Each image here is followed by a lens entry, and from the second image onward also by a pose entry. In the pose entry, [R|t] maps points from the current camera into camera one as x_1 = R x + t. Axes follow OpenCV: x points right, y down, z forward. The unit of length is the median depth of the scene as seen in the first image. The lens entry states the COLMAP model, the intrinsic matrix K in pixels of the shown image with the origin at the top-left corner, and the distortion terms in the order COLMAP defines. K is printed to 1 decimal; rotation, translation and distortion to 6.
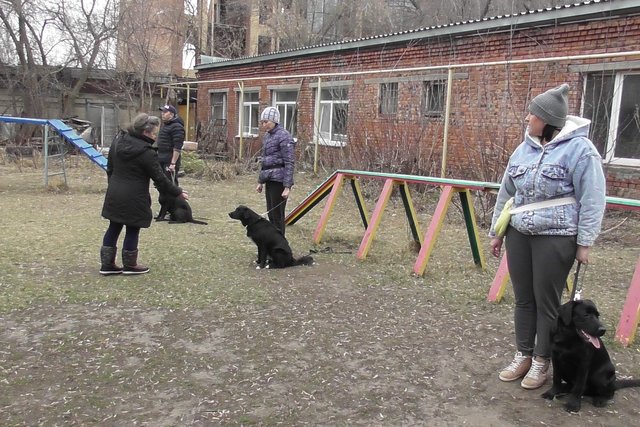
lens RADIAL K [[620.9, 0, 320.0], [0, 620.9, 213.5], [0, 0, 1]] dist [0.004077, 0.009688]
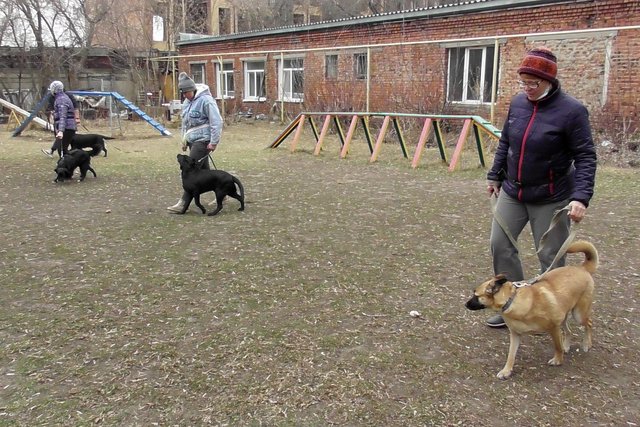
lens RADIAL K [[620.9, 0, 320.0], [0, 620.9, 213.5], [0, 0, 1]] dist [0.004077, 0.009688]
pose [[0.996349, -0.057145, 0.063421, -0.023331], [0.052976, 0.996441, 0.065570, 0.050869], [-0.066943, -0.061971, 0.995830, -0.395053]]
